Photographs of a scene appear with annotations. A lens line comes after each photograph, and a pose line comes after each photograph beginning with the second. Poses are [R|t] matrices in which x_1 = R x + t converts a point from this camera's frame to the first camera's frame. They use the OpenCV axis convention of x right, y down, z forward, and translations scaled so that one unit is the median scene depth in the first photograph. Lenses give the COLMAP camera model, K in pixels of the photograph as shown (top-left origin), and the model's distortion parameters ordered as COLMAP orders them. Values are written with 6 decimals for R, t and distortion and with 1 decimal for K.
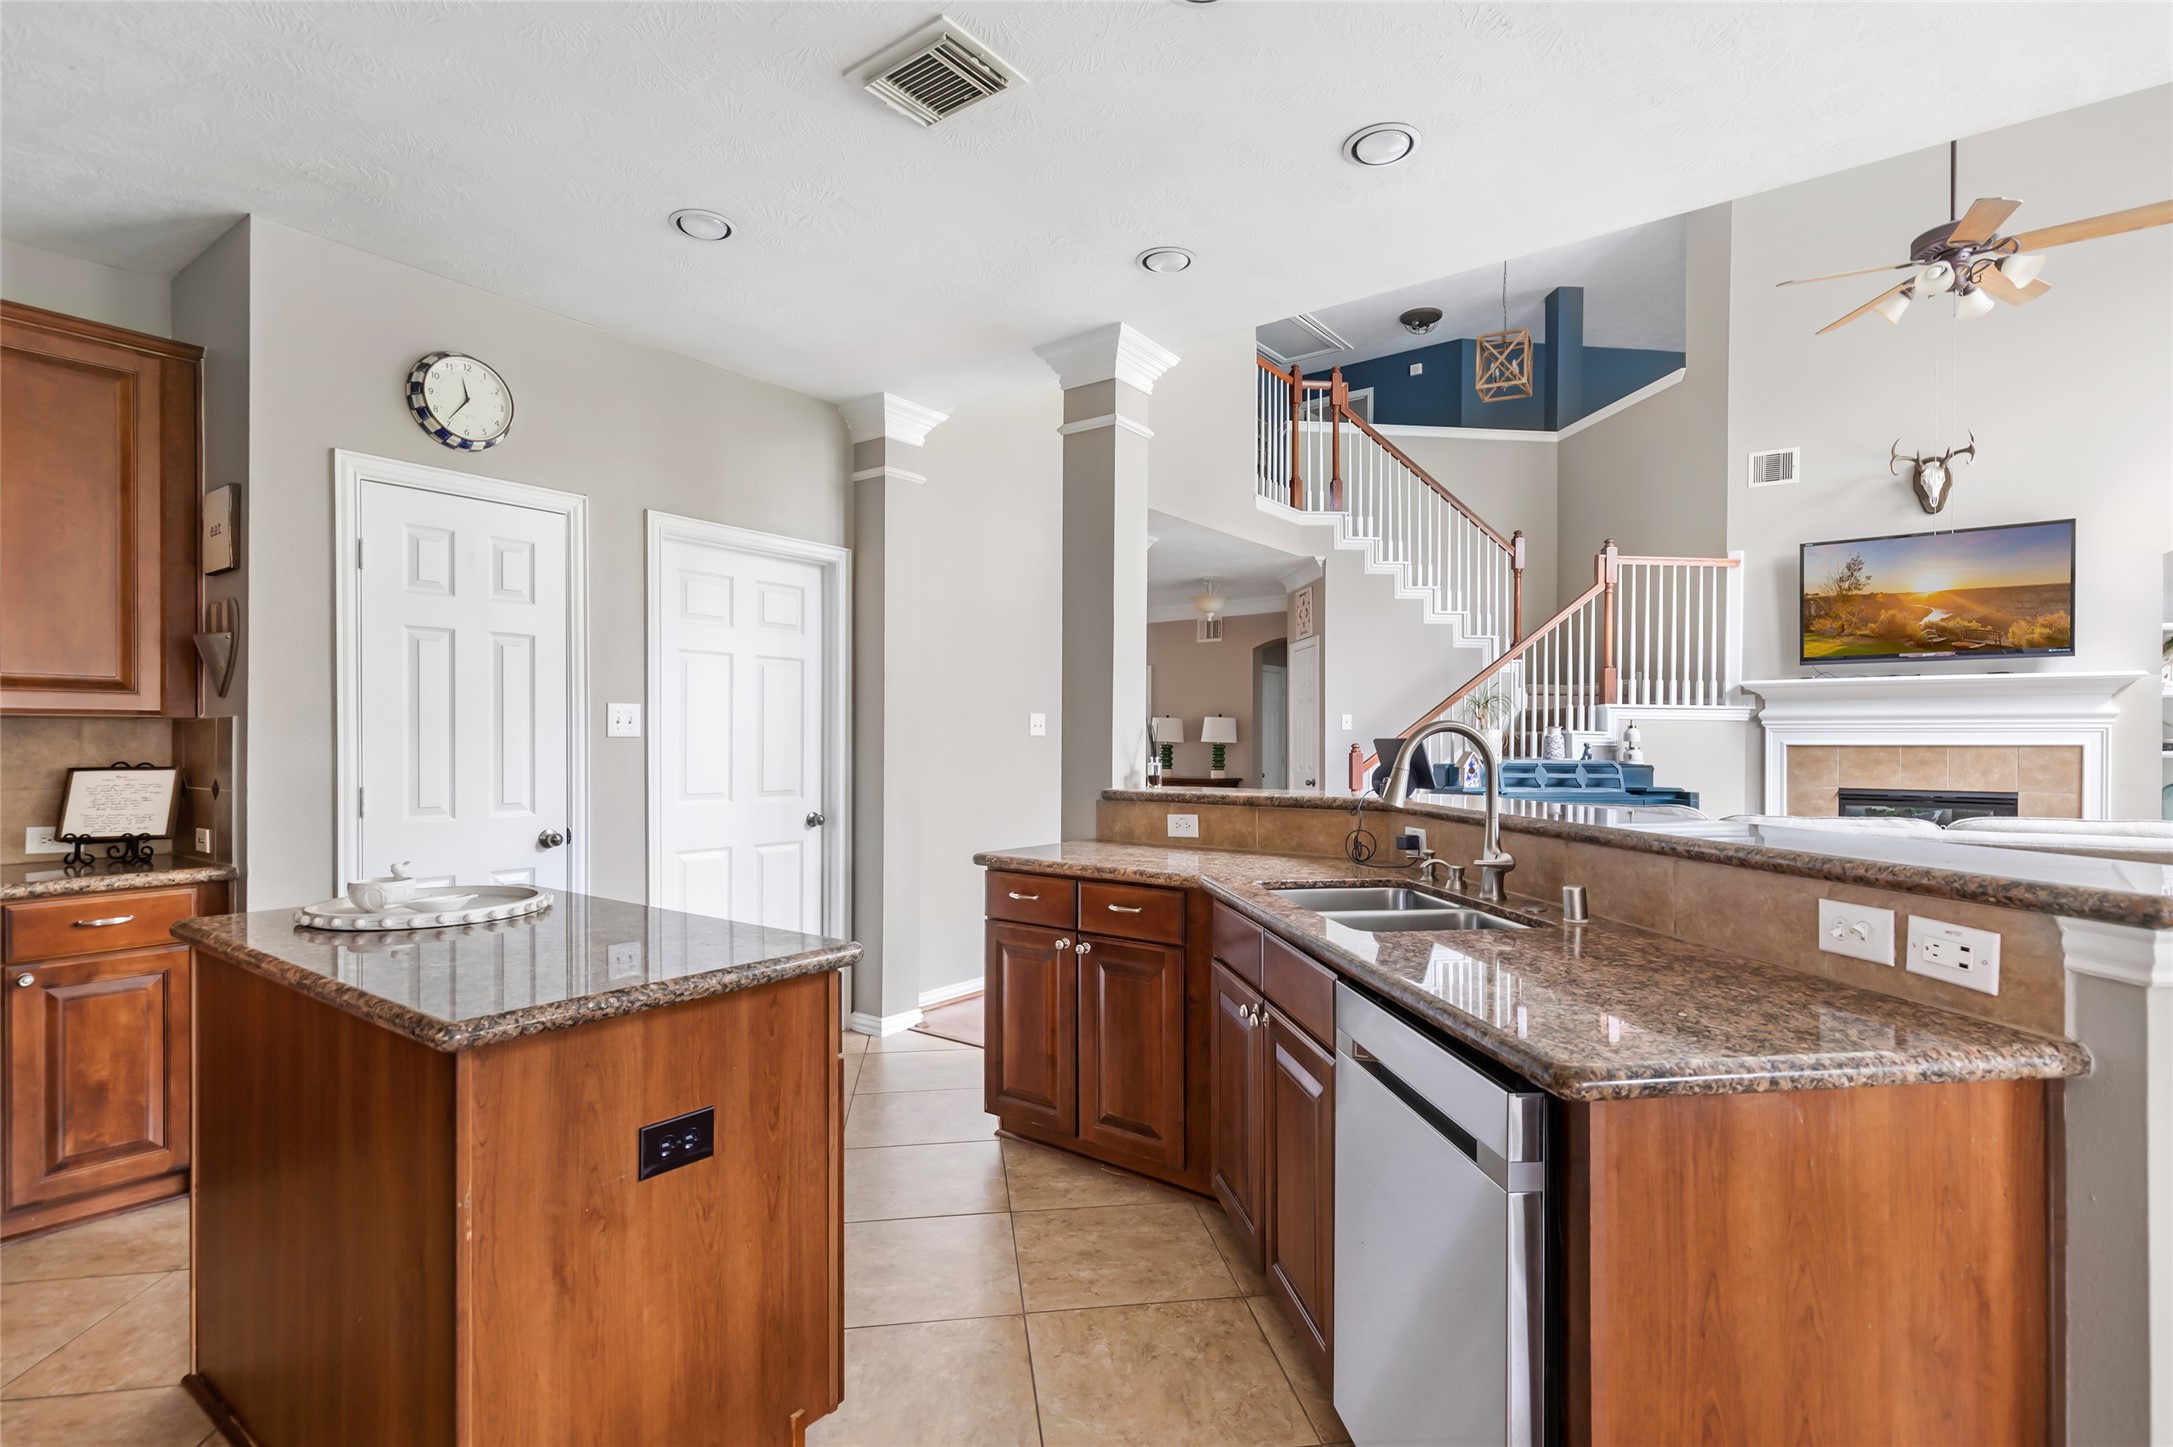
lens RADIAL K [[1025.9, 0, 1148.1], [0, 1025.9, 729.5], [0, 0, 1]] dist [0.004581, -0.000522]
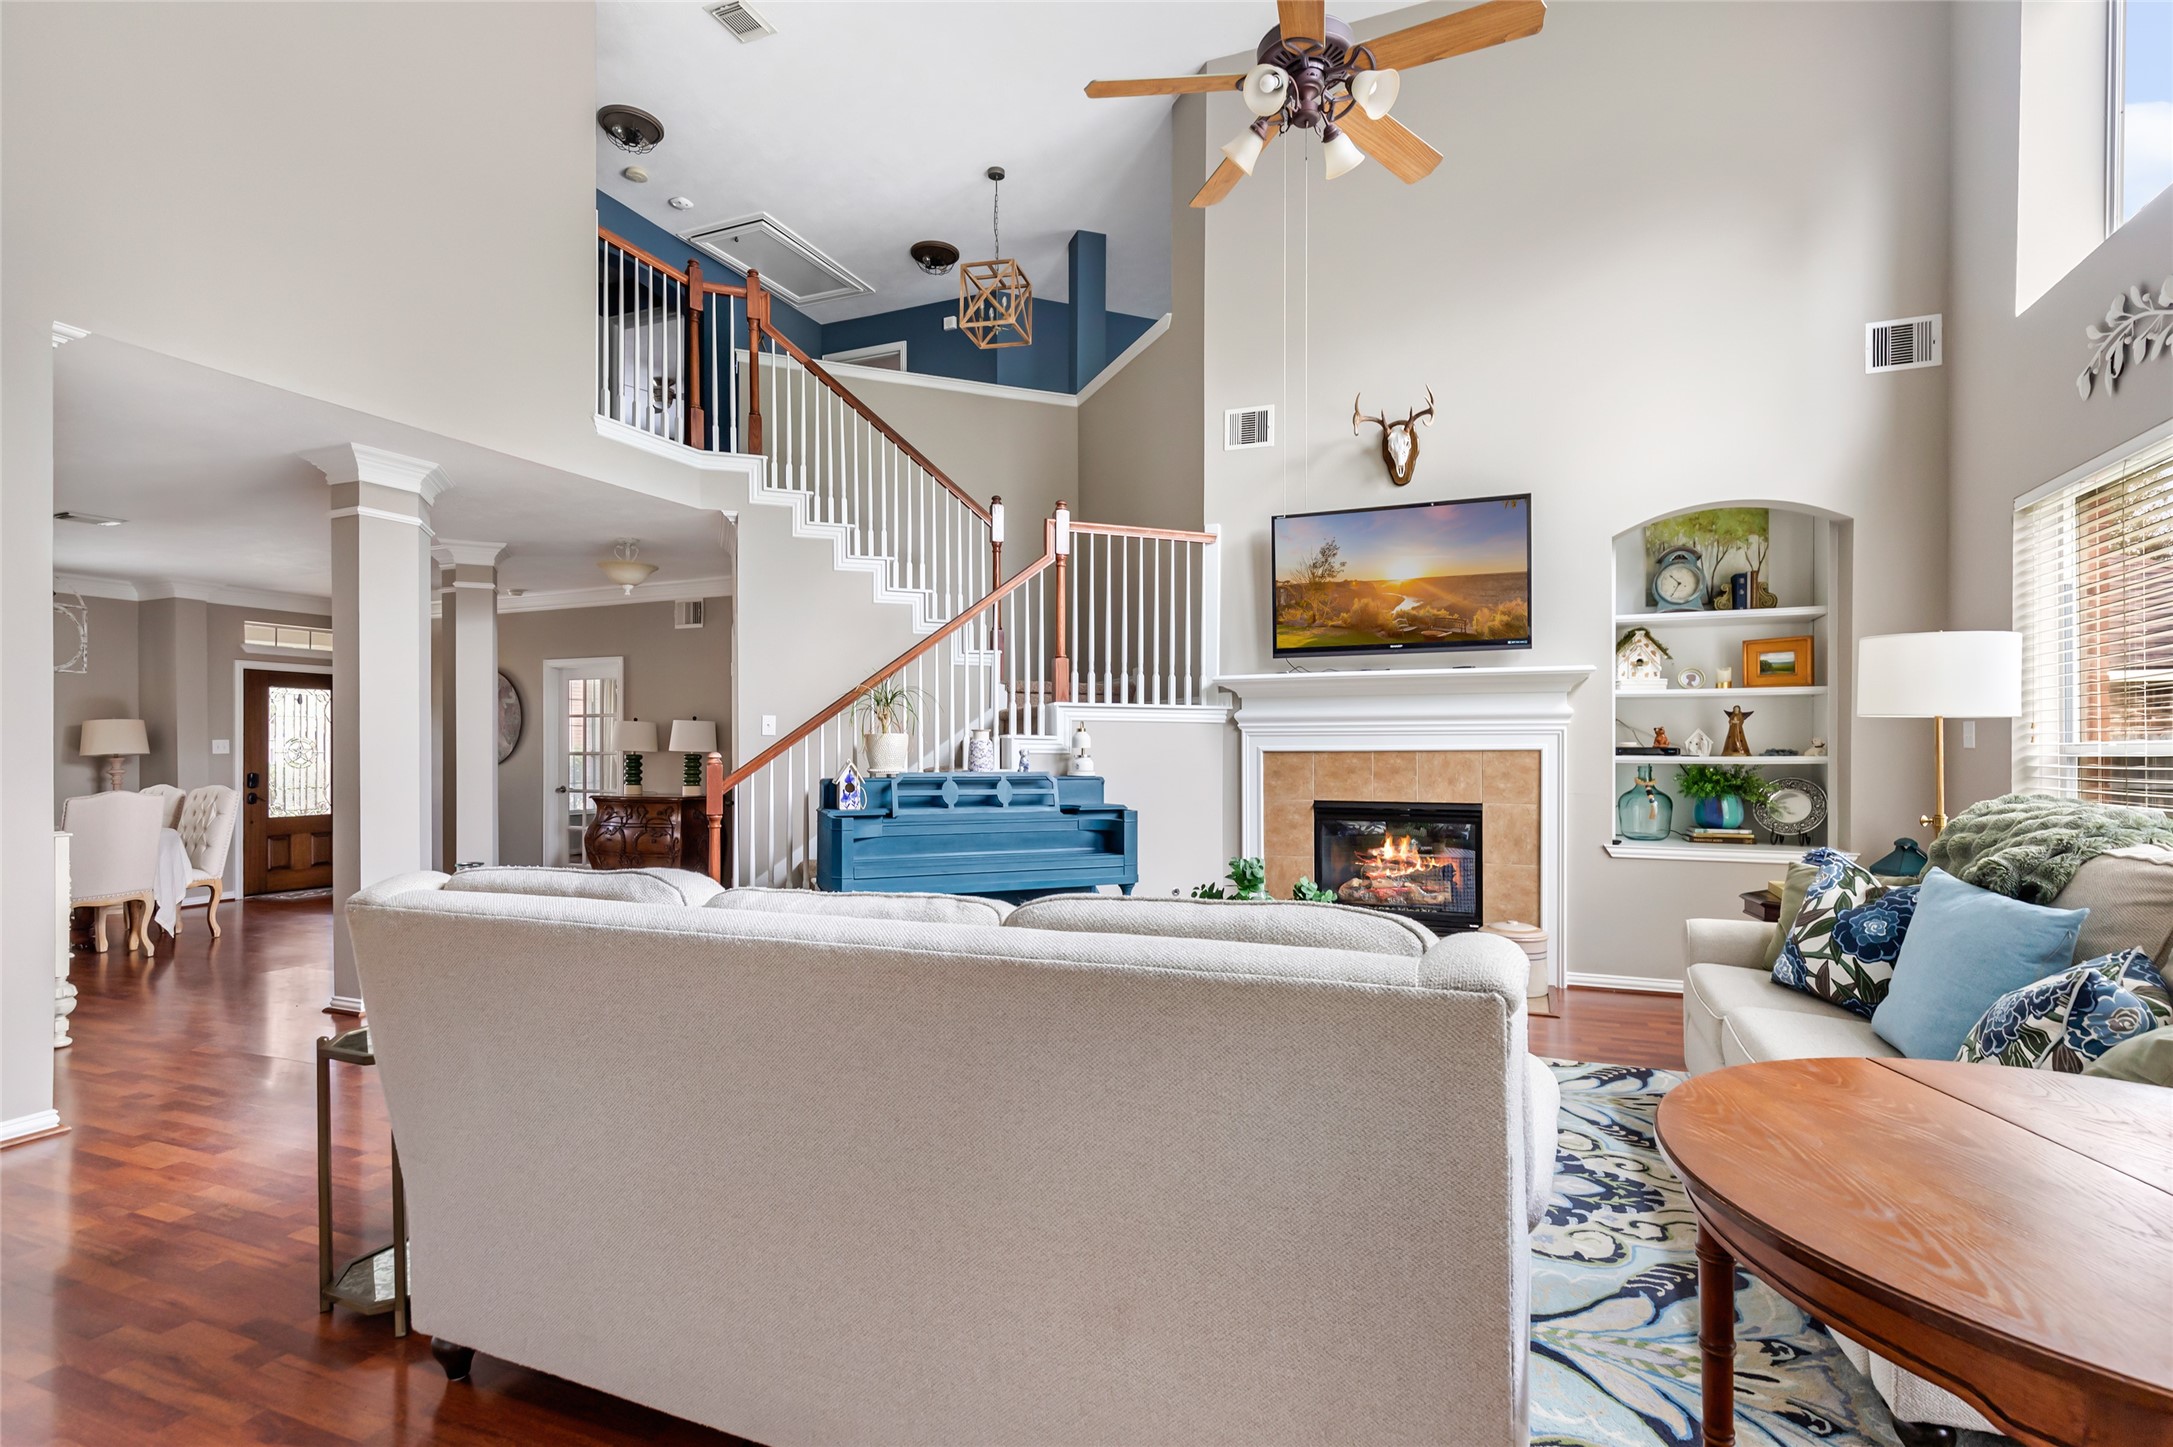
lens RADIAL K [[1025.9, 0, 1100.3], [0, 1025.9, 744.8], [0, 0, 1]] dist [0.004581, -0.000522]
pose [[0.969657, -0.004267, 0.244431, 0.279236], [0.002444, 0.999967, 0.007761, 0.002654], [-0.244456, -0.006928, 0.969636, 0.198973]]
